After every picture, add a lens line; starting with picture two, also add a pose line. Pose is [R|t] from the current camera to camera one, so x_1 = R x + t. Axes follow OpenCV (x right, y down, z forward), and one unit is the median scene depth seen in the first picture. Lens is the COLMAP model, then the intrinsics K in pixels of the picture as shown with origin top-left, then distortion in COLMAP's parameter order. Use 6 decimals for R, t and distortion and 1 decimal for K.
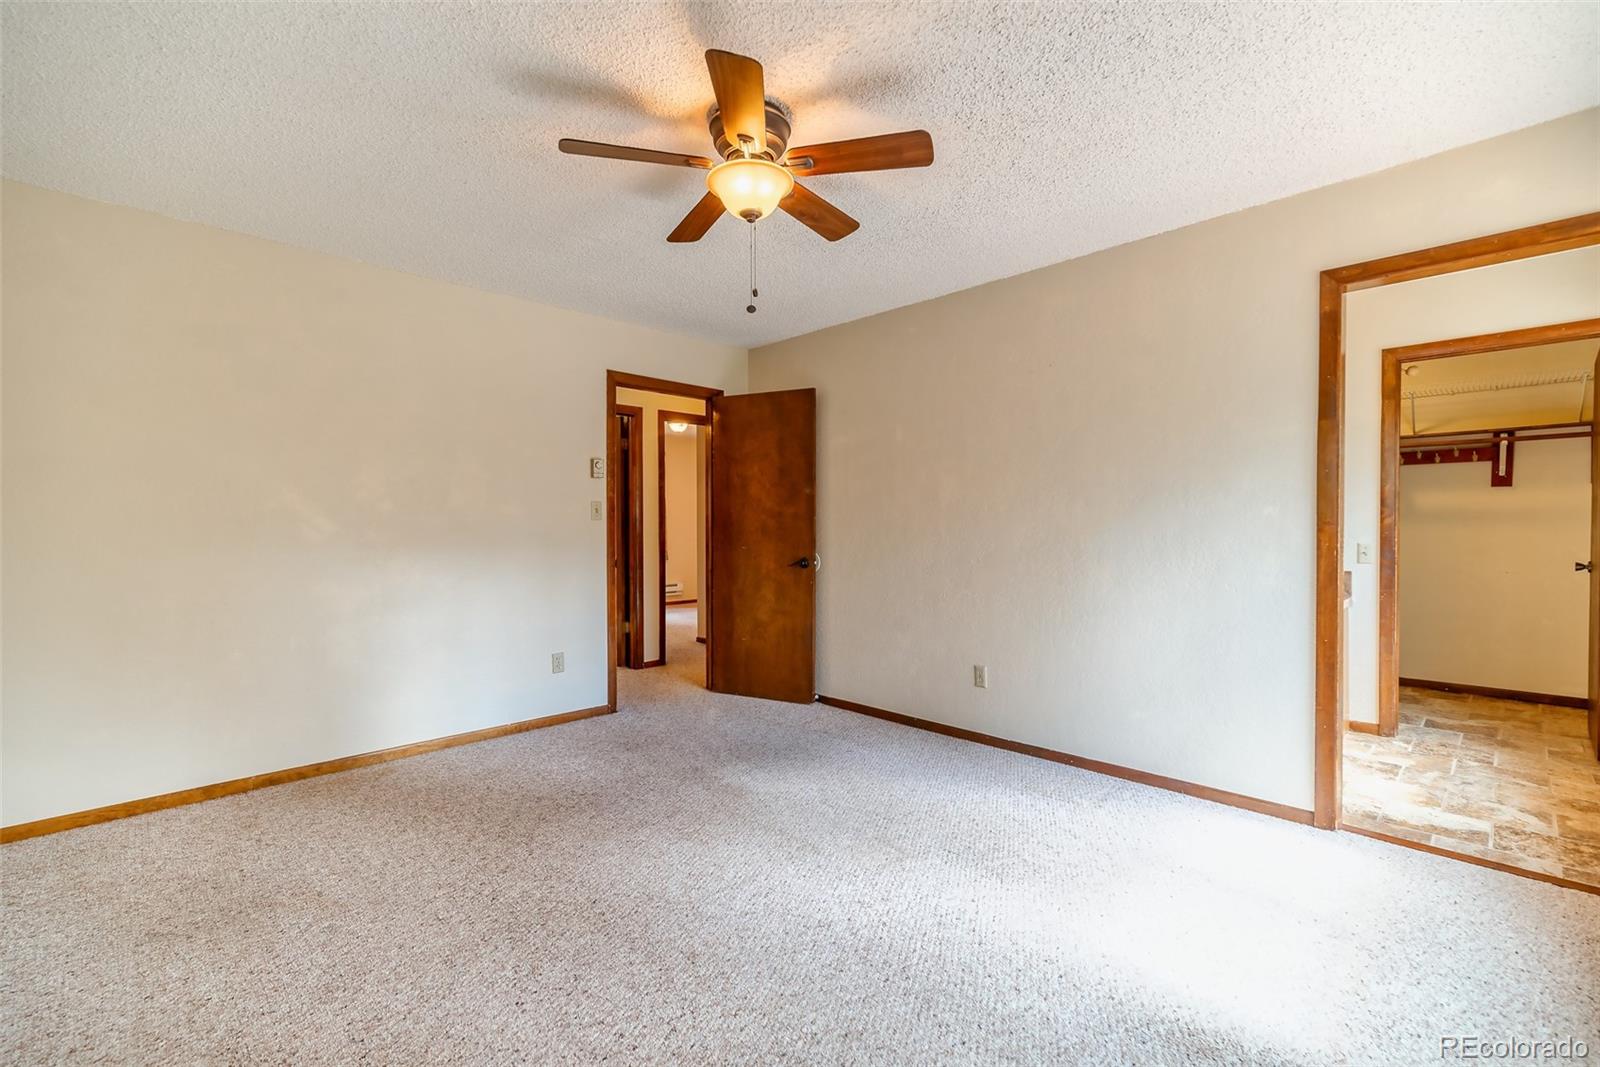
lens RADIAL K [[694.4, 0, 794.1], [0, 694.4, 528.3], [0, 0, 1]] dist [0.008130, -0.000354]
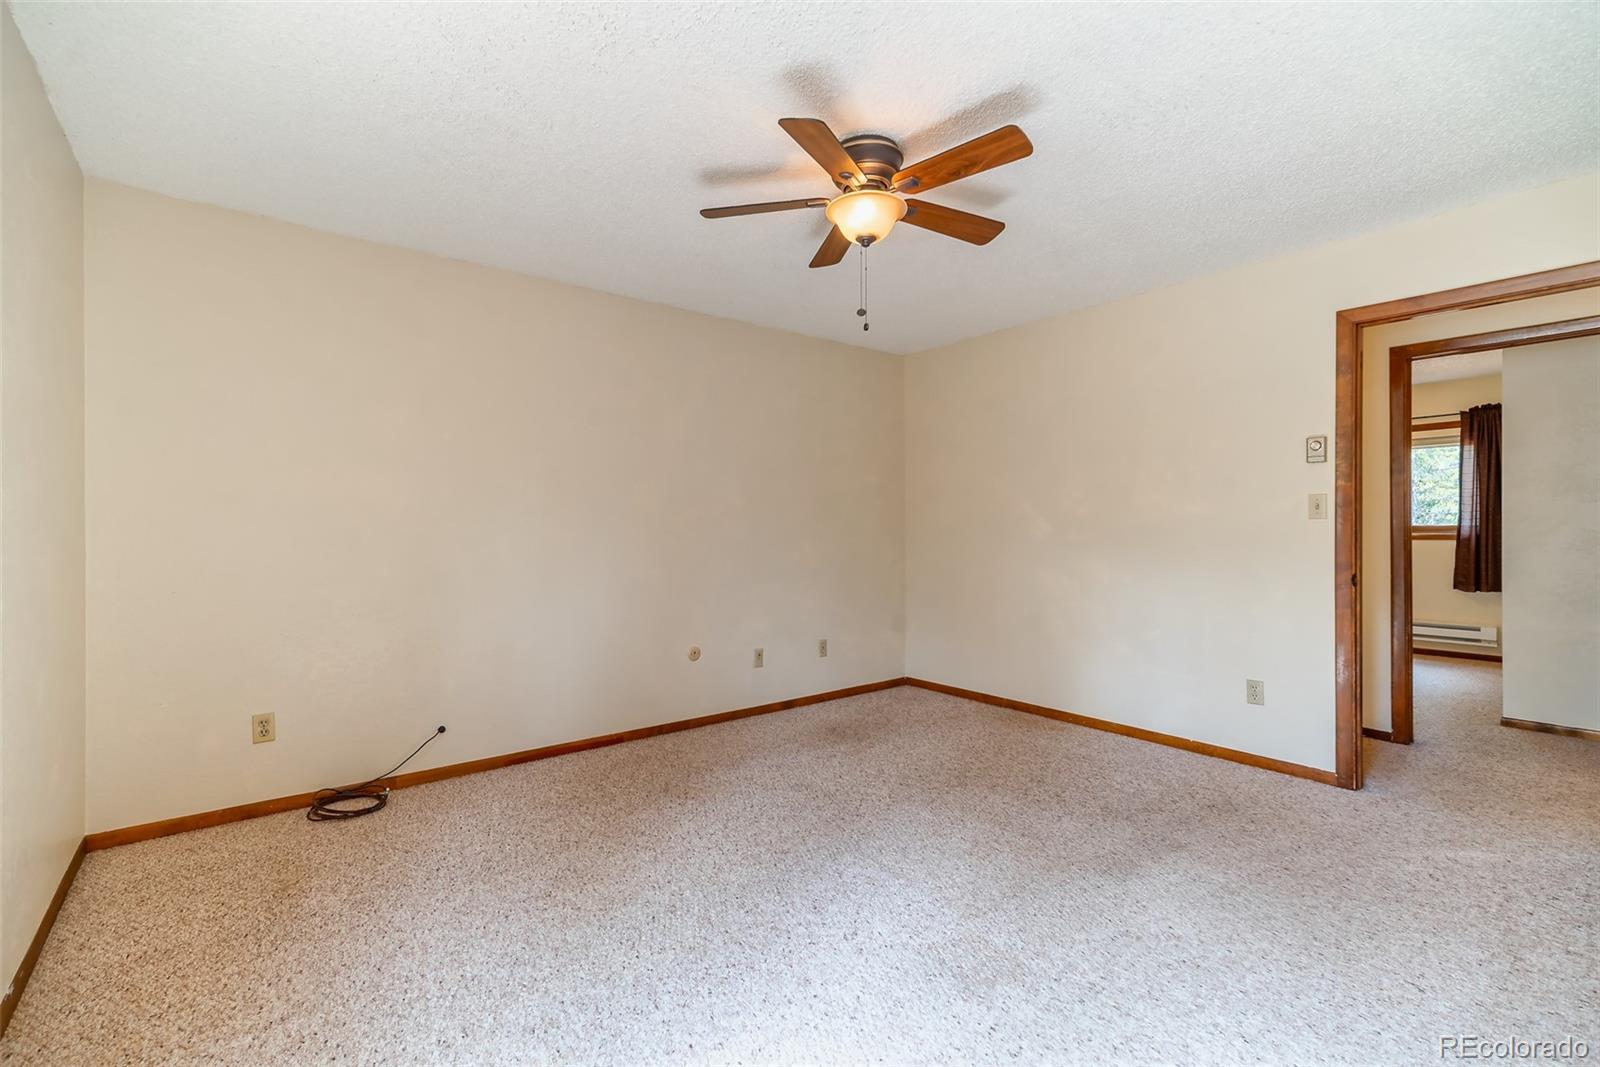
lens RADIAL K [[694.4, 0, 794.1], [0, 694.4, 531.6], [0, 0, 1]] dist [0.008130, -0.000354]
pose [[-0.097234, 0.010023, -0.995211, 0.709489], [-0.003994, 0.999937, 0.010461, -0.007593], [0.995254, 0.004992, -0.097188, 0.695207]]
